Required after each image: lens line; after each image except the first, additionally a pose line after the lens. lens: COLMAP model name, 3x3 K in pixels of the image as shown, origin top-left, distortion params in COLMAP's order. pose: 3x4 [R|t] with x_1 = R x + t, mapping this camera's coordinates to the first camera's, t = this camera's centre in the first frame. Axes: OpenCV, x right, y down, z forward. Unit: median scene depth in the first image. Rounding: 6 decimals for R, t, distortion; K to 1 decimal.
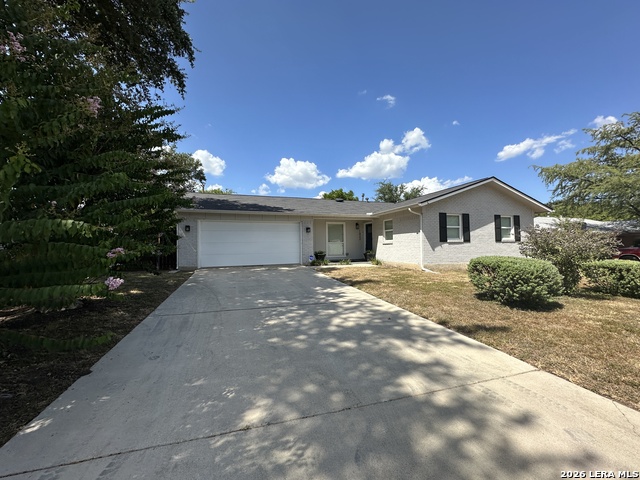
lens RADIAL K [[255.9, 0, 320.0], [0, 255.9, 240.0], [0, 0, 1]] dist [-0.000254, 0.000258]
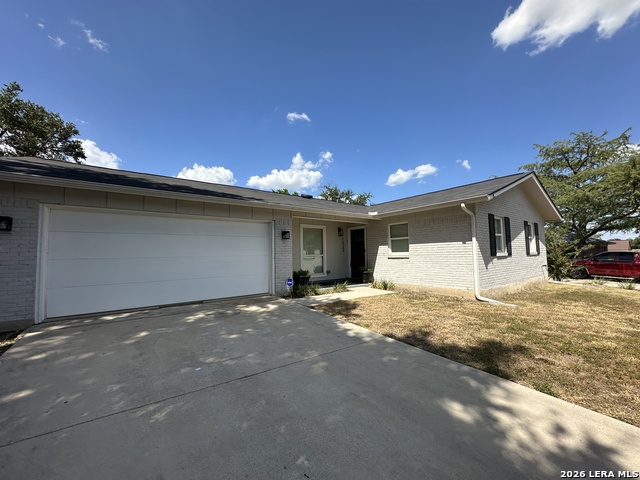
lens RADIAL K [[255.9, 0, 320.0], [0, 255.9, 240.0], [0, 0, 1]] dist [-0.000254, 0.000258]
pose [[0.951174, 0.016170, 0.308233, -0.159459], [-0.004975, 0.999300, -0.037071, -0.006762], [-0.308616, 0.033727, 0.950588, 0.431930]]
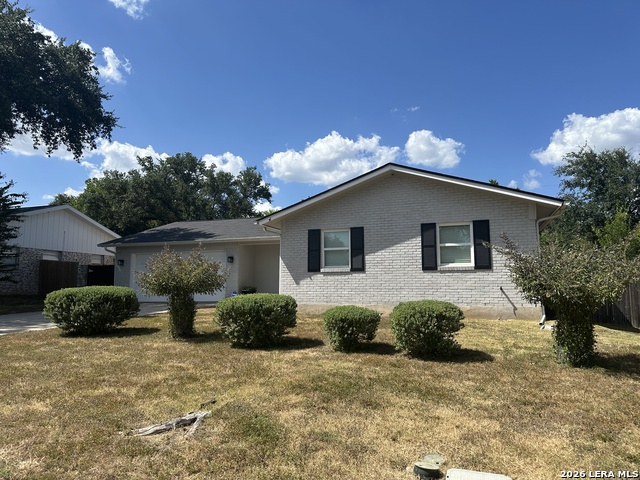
lens RADIAL K [[447.6, 0, 317.0], [0, 447.6, 240.2], [0, 0, 1]] dist [0.075831, -0.083486]
pose [[0.784960, -0.056970, -0.616922, 1.090710], [0.008943, 0.996701, -0.080662, 0.017037], [0.619482, 0.057799, 0.782880, 0.063825]]
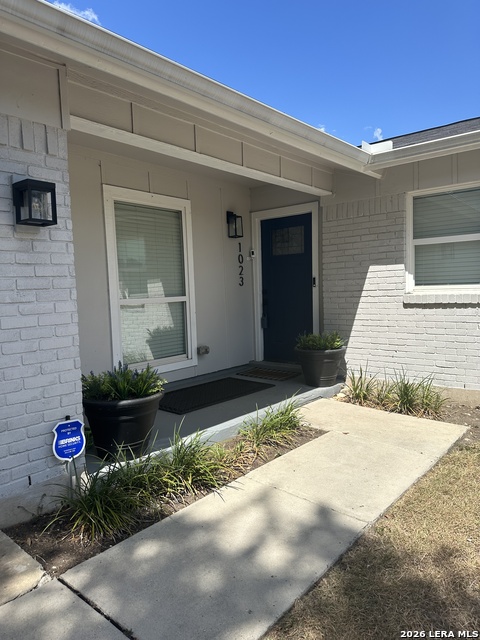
lens RADIAL K [[447.6, 0, 240.0], [0, 447.6, 320.0], [0, 0, 1]] dist [0.075831, -0.083486]
pose [[0.854654, -0.050632, 0.516723, -0.076267], [0.006537, 0.996204, 0.086804, -0.005227], [-0.519157, -0.070810, 0.851741, 0.819167]]
